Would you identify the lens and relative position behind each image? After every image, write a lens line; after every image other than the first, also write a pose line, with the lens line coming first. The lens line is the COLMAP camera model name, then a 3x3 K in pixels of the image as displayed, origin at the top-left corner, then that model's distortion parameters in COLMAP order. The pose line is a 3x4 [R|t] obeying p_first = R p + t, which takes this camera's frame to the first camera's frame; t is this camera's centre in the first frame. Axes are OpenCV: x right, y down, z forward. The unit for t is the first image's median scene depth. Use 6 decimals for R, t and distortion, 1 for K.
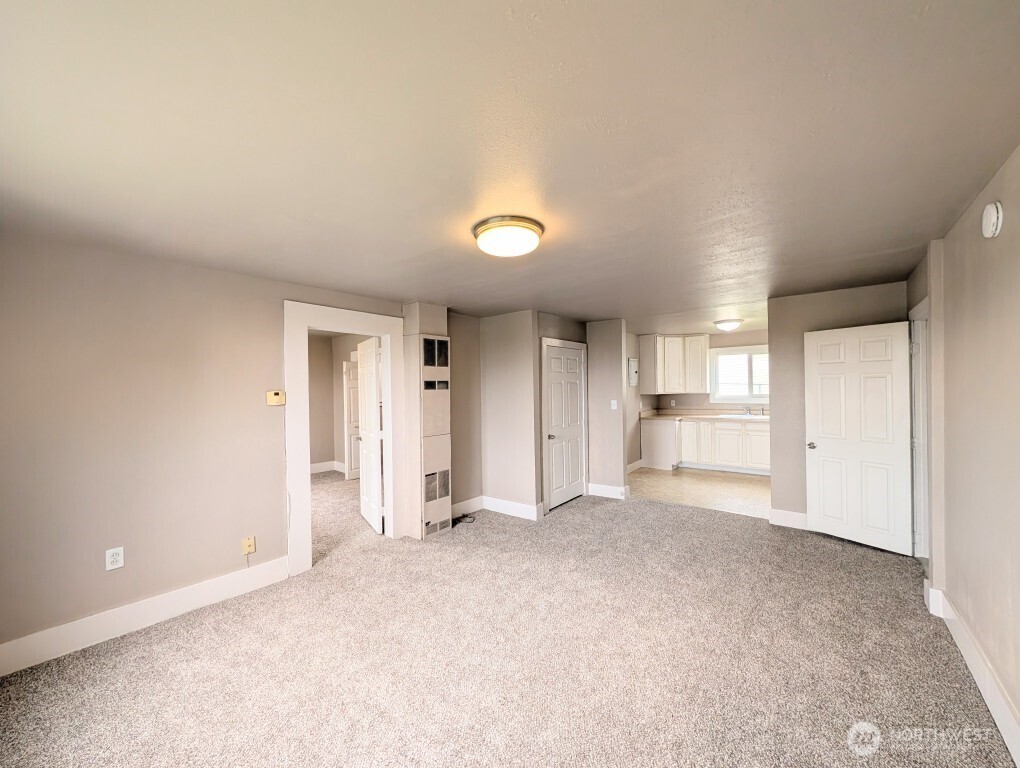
lens RADIAL K [[393.5, 0, 508.5], [0, 393.5, 386.3], [0, 0, 1]] dist [0.001641, -0.000082]
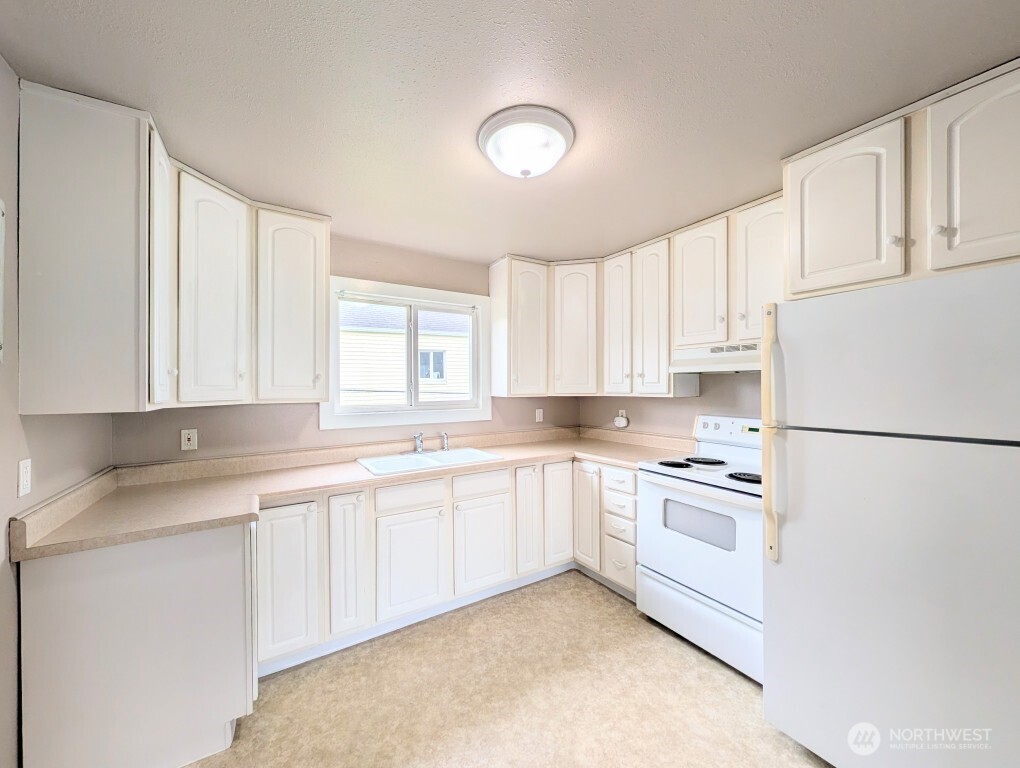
lens RADIAL K [[393.5, 0, 508.5], [0, 393.5, 386.3], [0, 0, 1]] dist [0.001641, -0.000082]
pose [[0.312082, 0.024152, 0.949748, 0.248075], [0.006973, 0.999592, -0.027711, 0.015865], [-0.950030, 0.015270, 0.311786, 0.779008]]
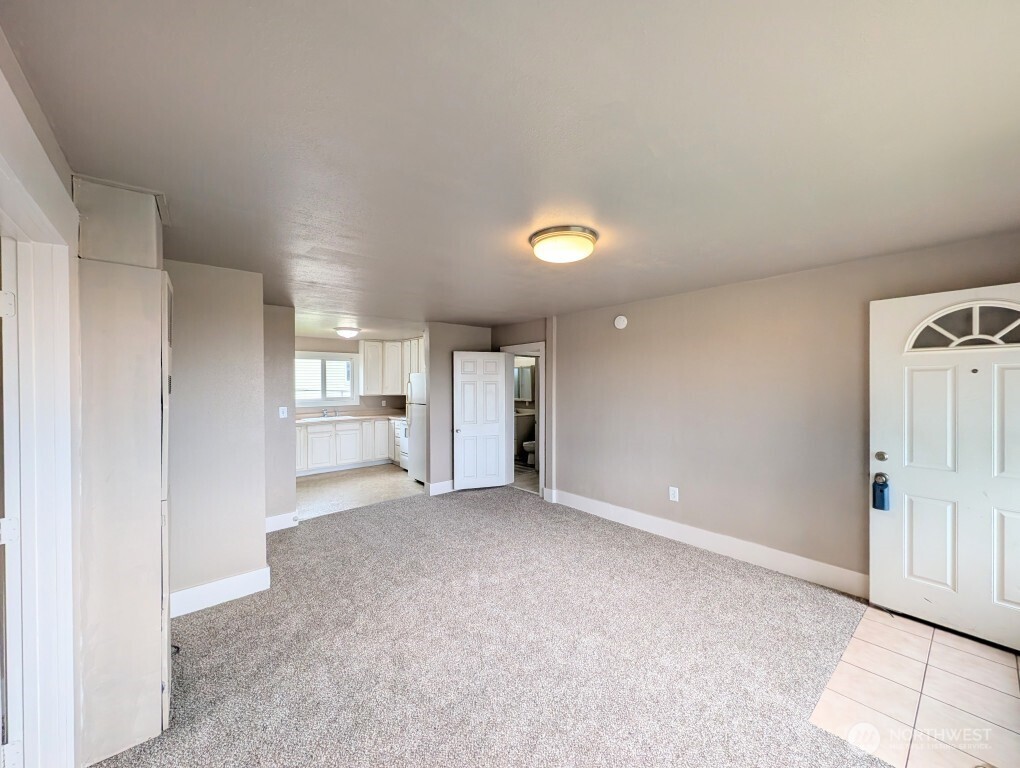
lens RADIAL K [[393.5, 0, 508.5], [0, 393.5, 386.3], [0, 0, 1]] dist [0.001641, -0.000082]
pose [[0.193673, 0.014969, 0.980952, -0.332621], [0.009132, 0.999813, -0.017060, 0.011937], [-0.981024, 0.012262, 0.193501, 0.310561]]
